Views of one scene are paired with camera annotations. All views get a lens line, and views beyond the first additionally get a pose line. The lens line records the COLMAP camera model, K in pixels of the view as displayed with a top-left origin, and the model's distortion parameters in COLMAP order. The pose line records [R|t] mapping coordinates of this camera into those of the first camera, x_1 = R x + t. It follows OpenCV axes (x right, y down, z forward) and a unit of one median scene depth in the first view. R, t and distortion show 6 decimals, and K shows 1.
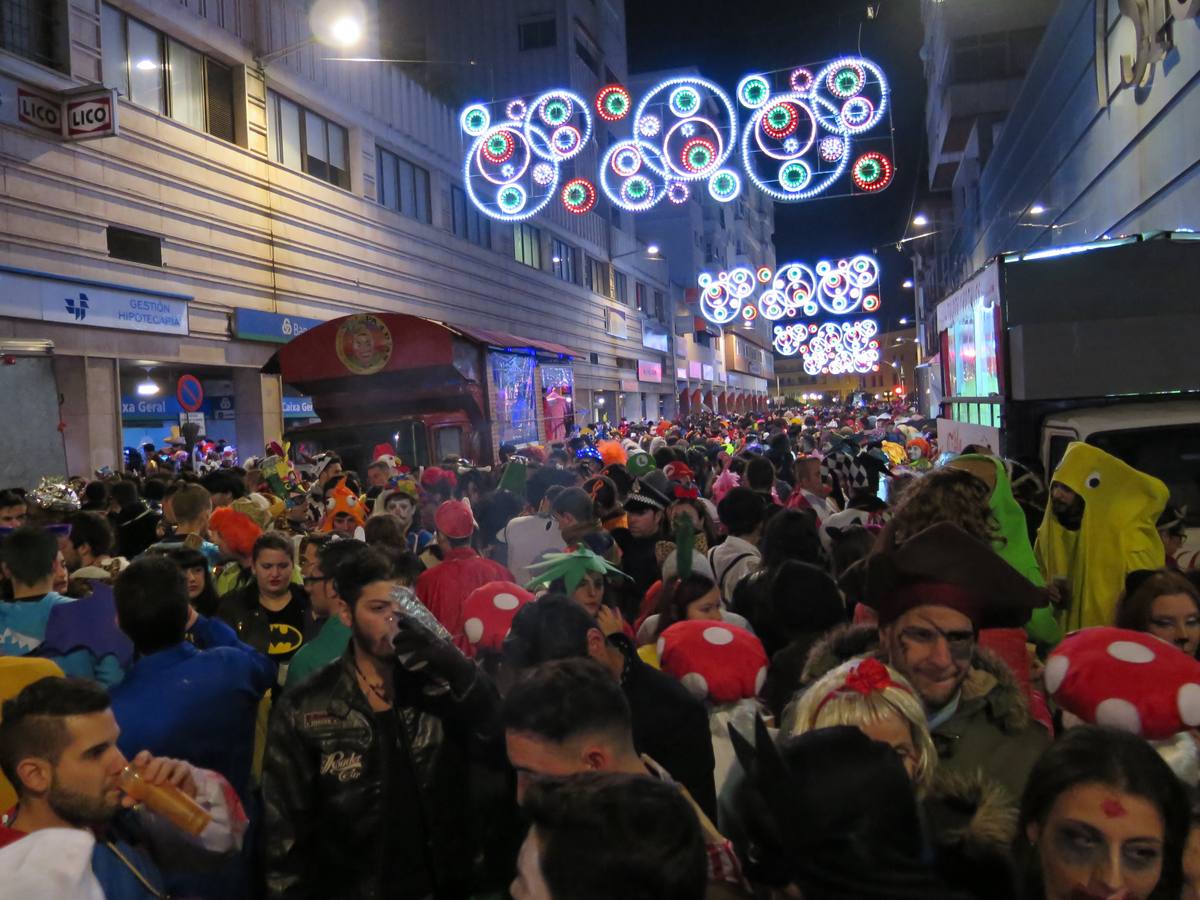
lens RADIAL K [[1007.9, 0, 600.0], [0, 1007.9, 450.0], [0, 0, 1]] dist [-0.018355, -0.000371]
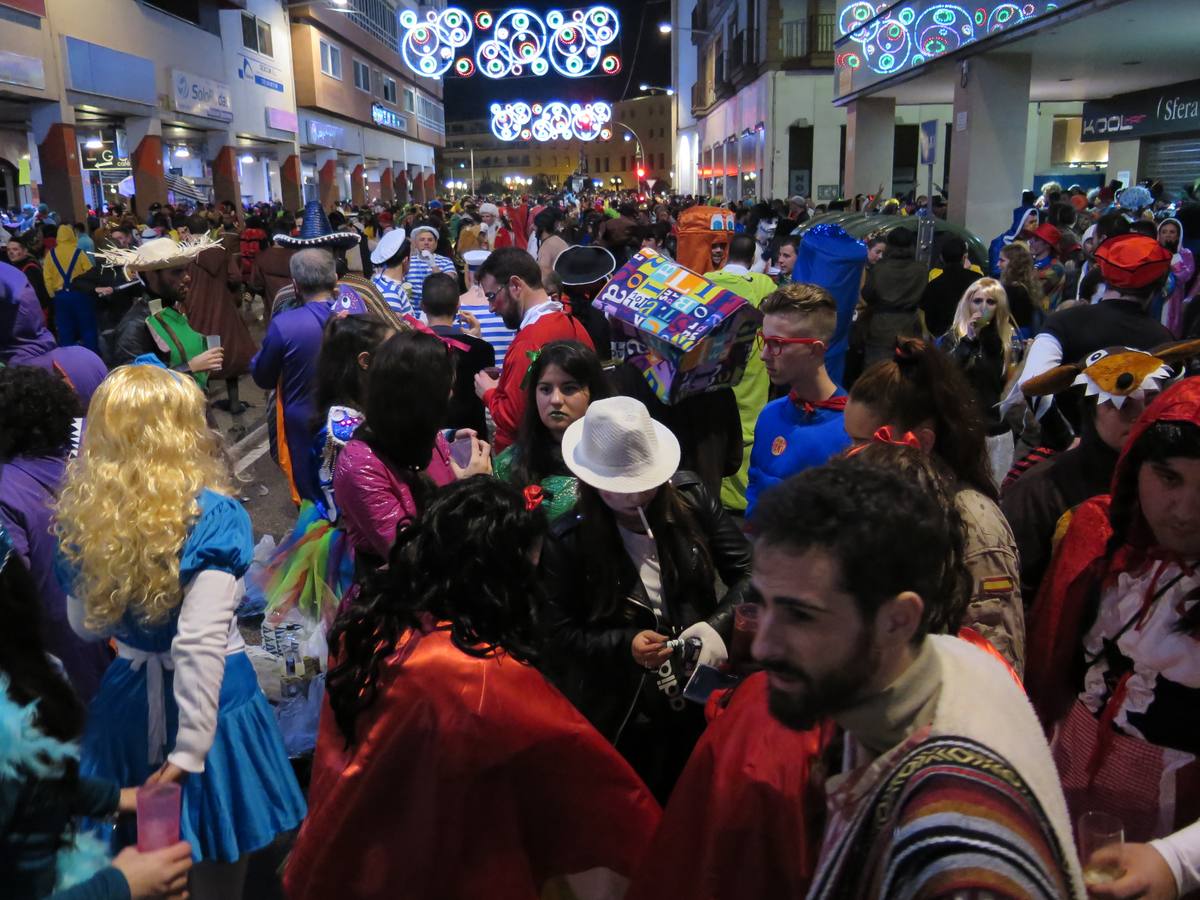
lens RADIAL K [[1007.9, 0, 600.0], [0, 1007.9, 450.0], [0, 0, 1]] dist [-0.018355, -0.000371]
pose [[0.962903, -0.031887, 0.267958, 0.184474], [-0.024303, 0.978711, 0.203800, -0.032484], [-0.268752, -0.202752, 0.941628, 0.712048]]
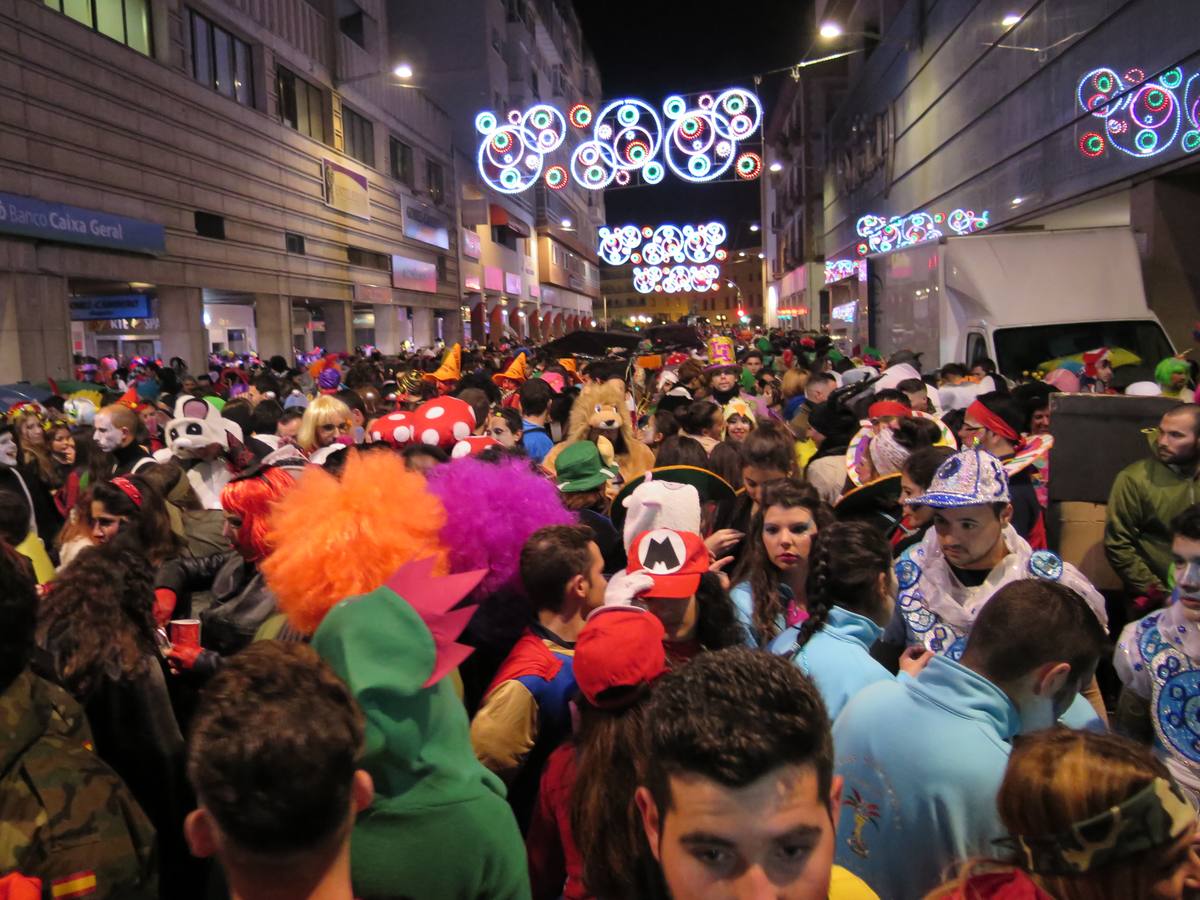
lens RADIAL K [[1007.9, 0, 600.0], [0, 1007.9, 450.0], [0, 0, 1]] dist [-0.018355, -0.000371]
pose [[0.985575, -0.003032, 0.169210, 0.053419], [-0.010113, 0.996998, 0.076770, -0.012776], [-0.168935, -0.077374, 0.982586, 0.287107]]
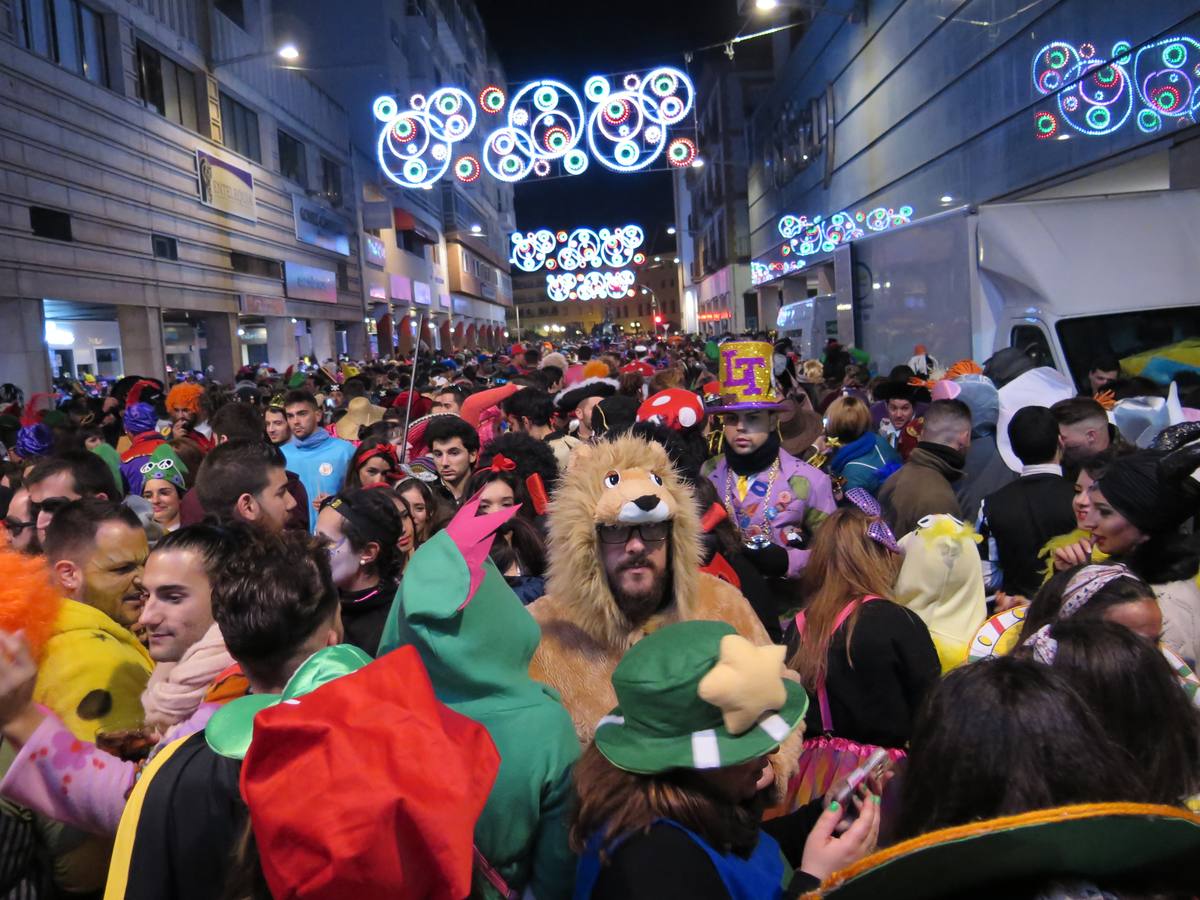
lens RADIAL K [[1007.9, 0, 600.0], [0, 1007.9, 450.0], [0, 0, 1]] dist [-0.018355, -0.000371]
pose [[0.967276, -0.035191, 0.251272, 0.057482], [0.018726, 0.997535, 0.067623, -0.013995], [-0.253033, -0.060704, 0.965551, 0.338042]]
